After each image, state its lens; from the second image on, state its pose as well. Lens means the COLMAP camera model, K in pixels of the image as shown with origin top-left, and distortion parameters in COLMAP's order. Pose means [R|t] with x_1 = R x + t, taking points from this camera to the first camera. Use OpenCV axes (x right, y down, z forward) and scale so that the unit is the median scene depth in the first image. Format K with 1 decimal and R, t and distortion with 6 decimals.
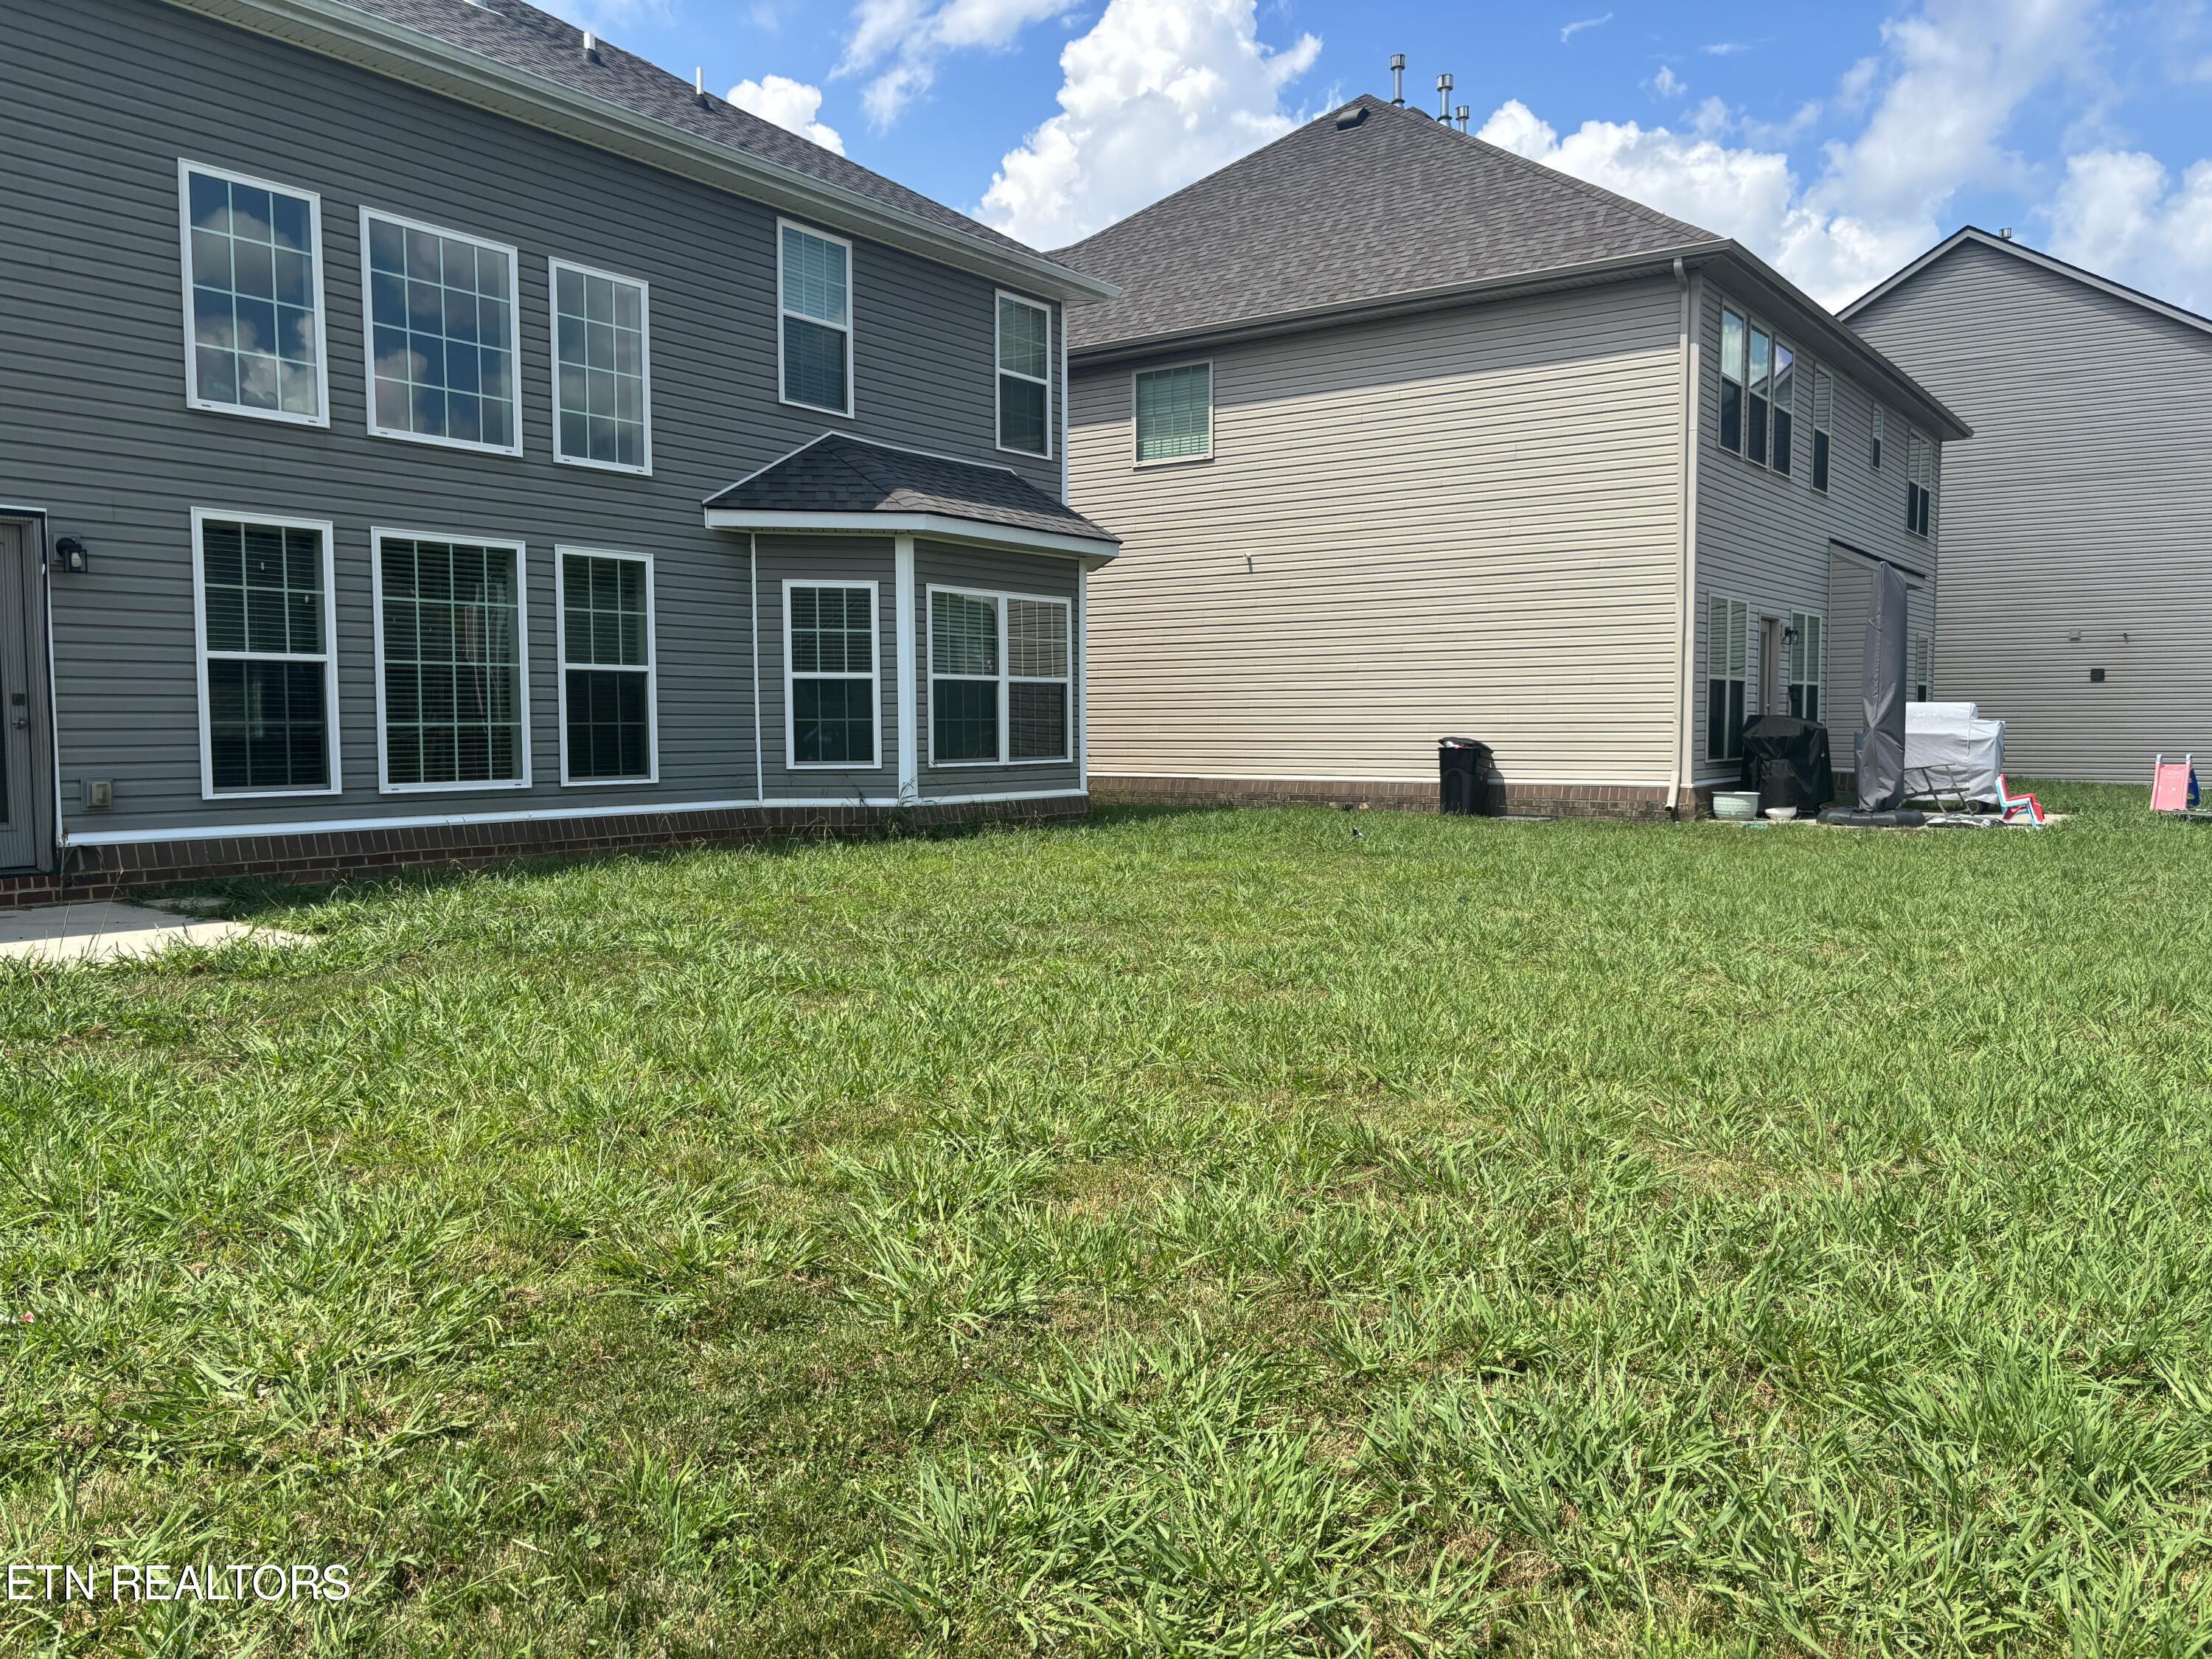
lens RADIAL K [[1705.9, 0, 1140.0], [0, 1705.9, 837.9], [0, 0, 1]] dist [0.038297, -0.023025]
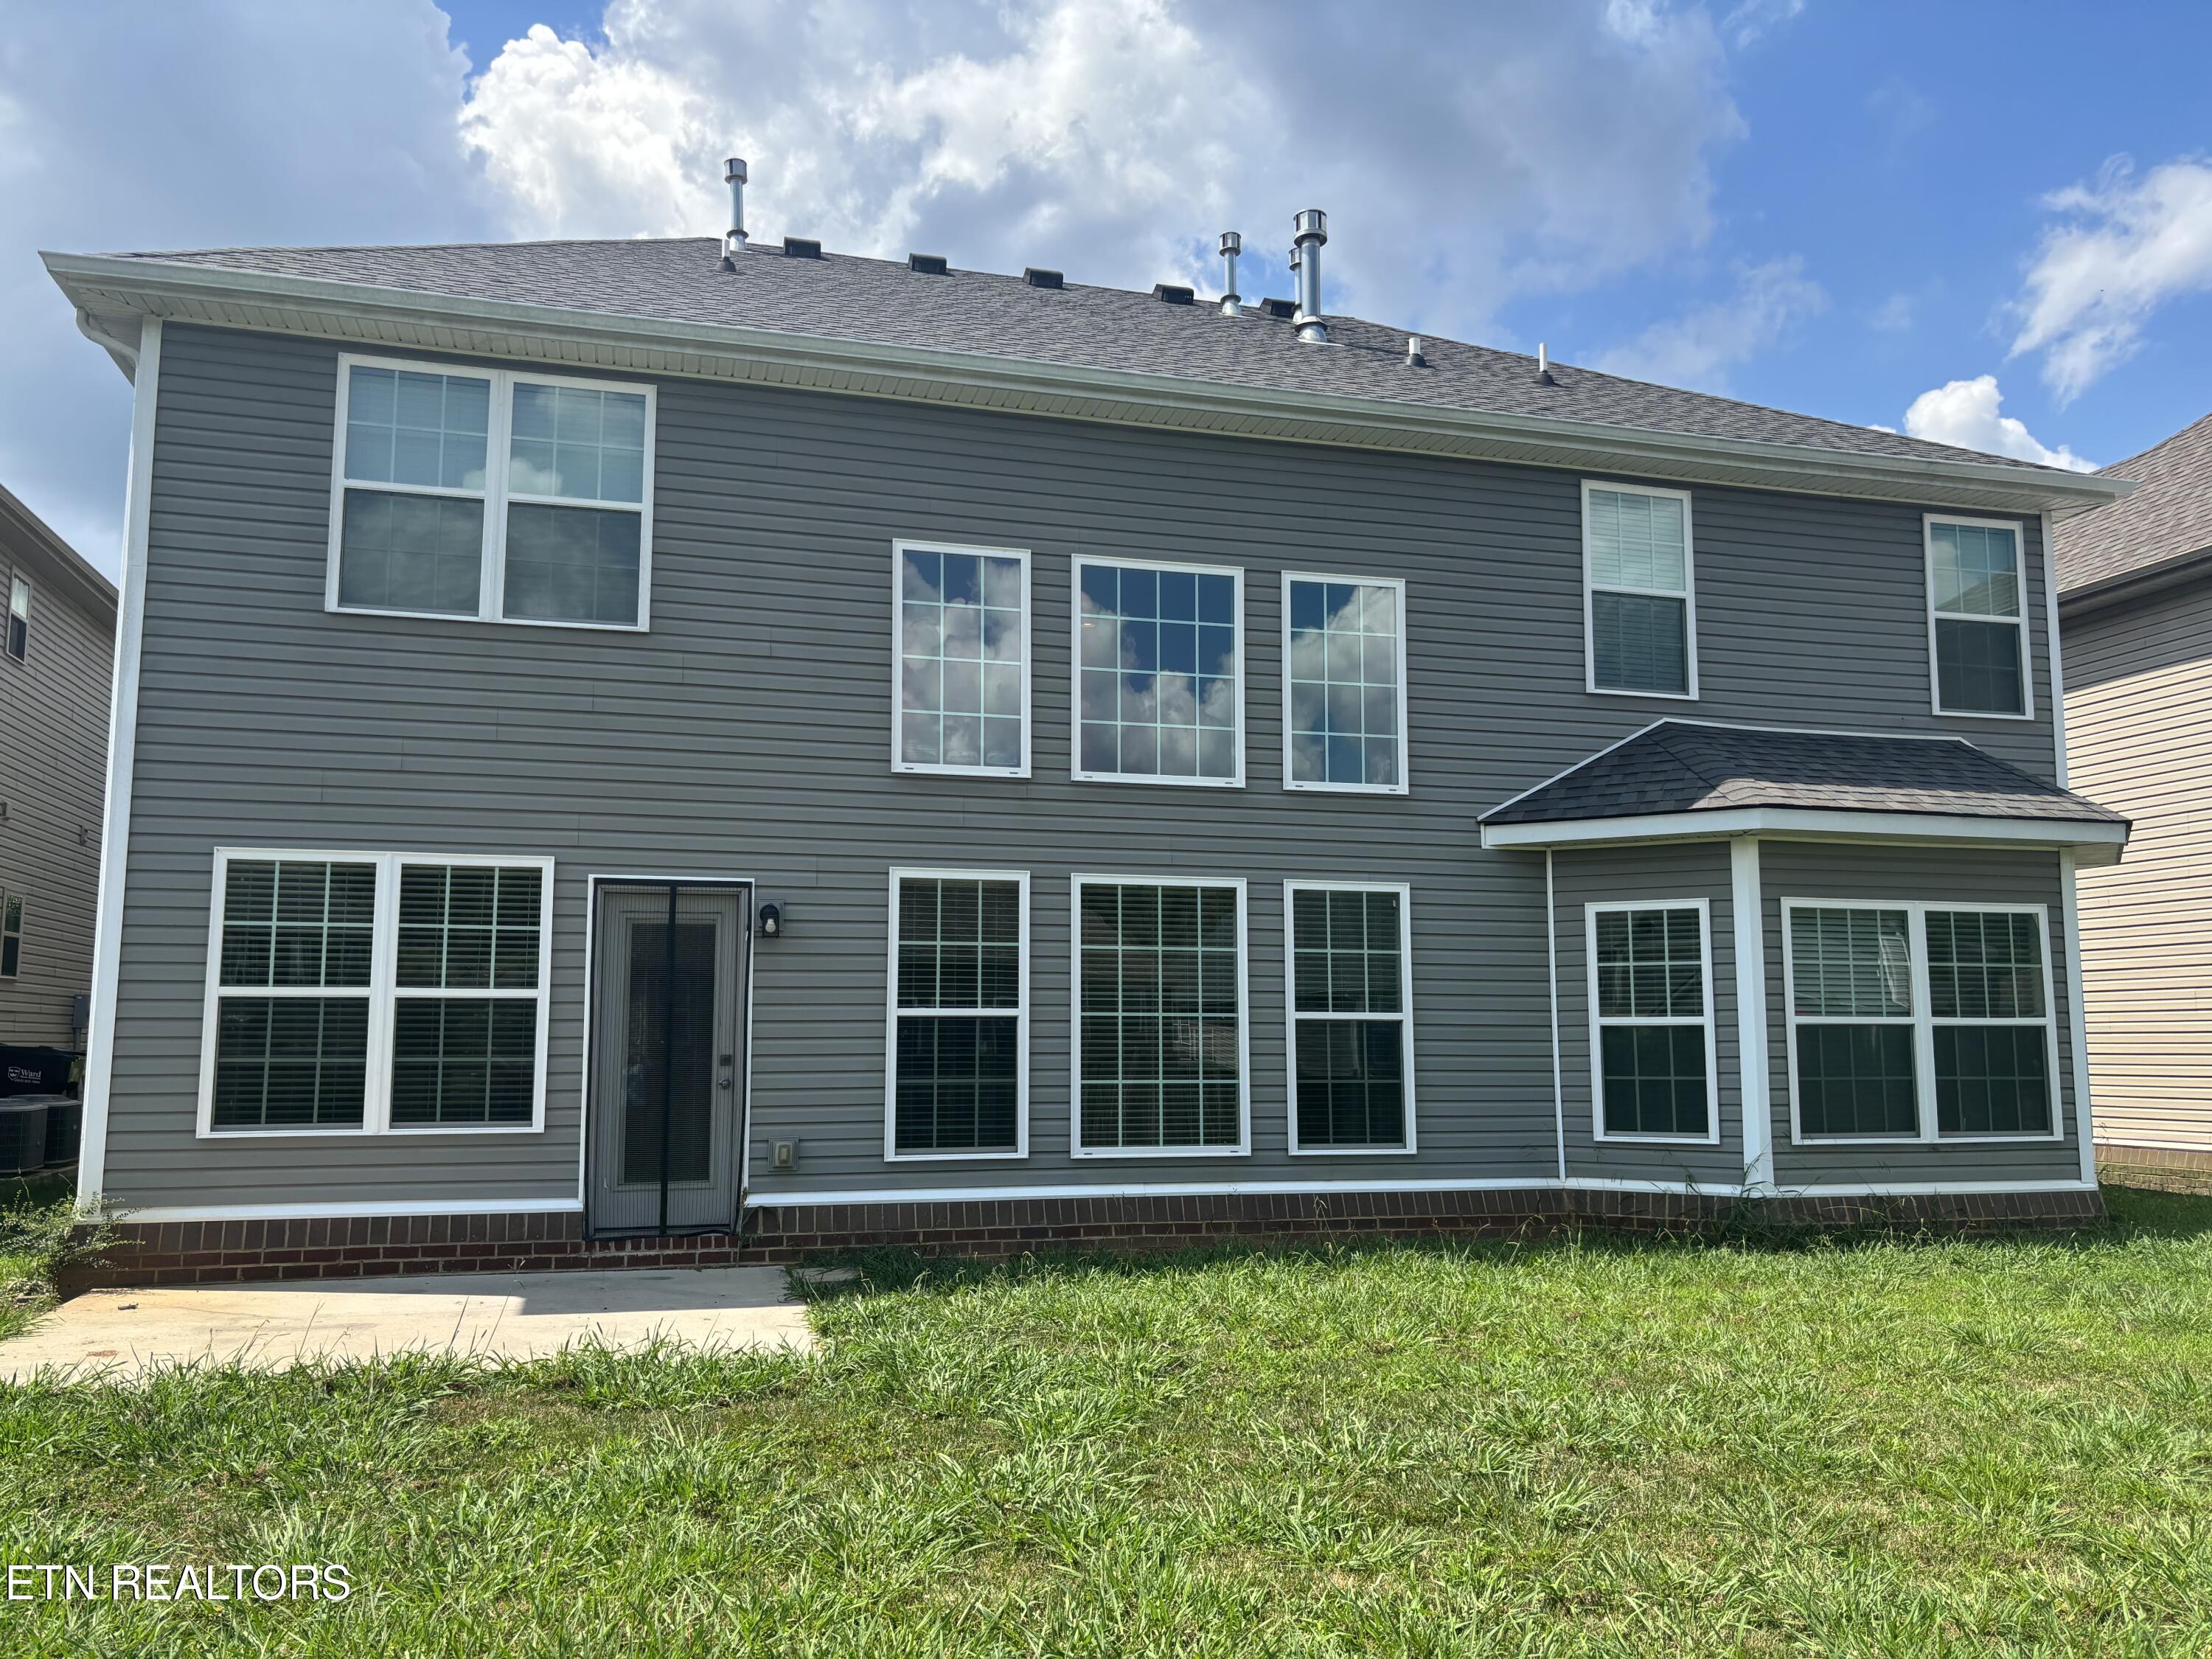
lens RADIAL K [[1705.9, 0, 1096.6], [0, 1705.9, 857.7], [0, 0, 1]] dist [0.038297, -0.023025]
pose [[0.764859, -0.072937, -0.640055, 0.138746], [-0.045698, 0.984924, -0.166845, -0.027483], [0.642574, 0.156863, 0.749995, 0.249100]]
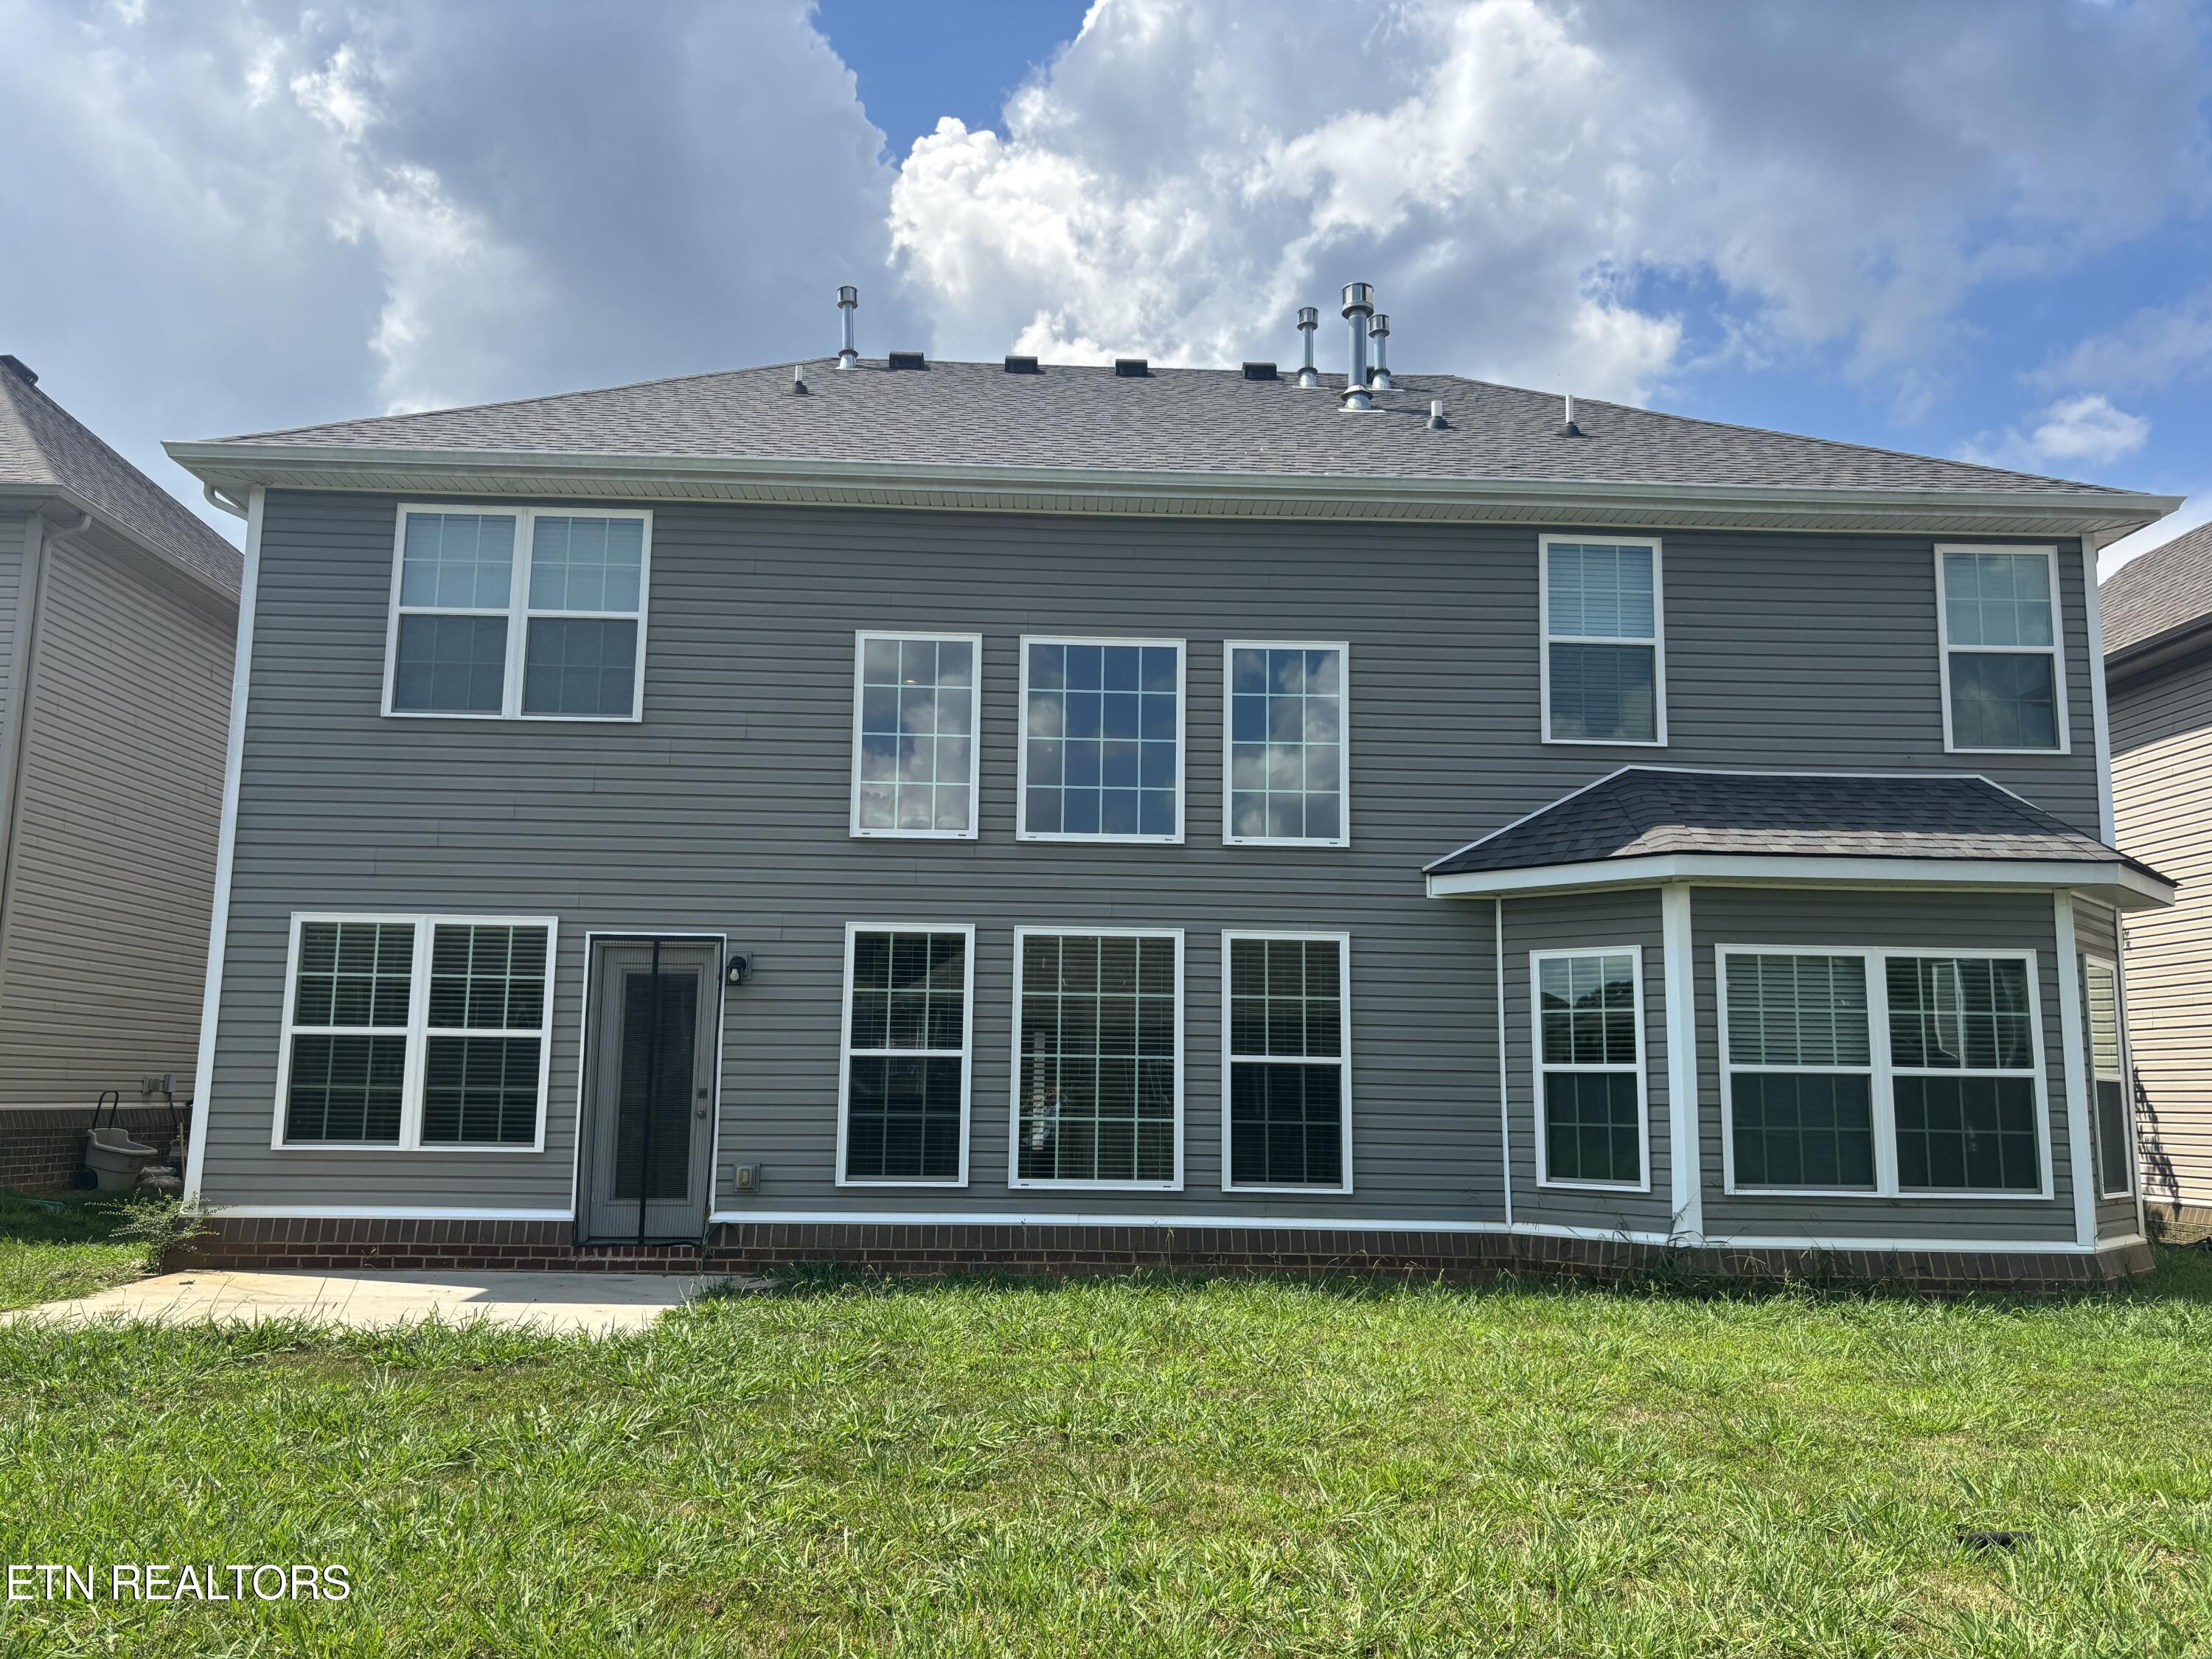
lens RADIAL K [[1705.9, 0, 1086.2], [0, 1705.9, 851.2], [0, 0, 1]] dist [0.038297, -0.023025]
pose [[0.593206, -0.106280, -0.798004, 0.336392], [-0.071947, 0.980282, -0.184039, -0.032498], [0.801829, 0.166586, 0.573863, 0.361705]]
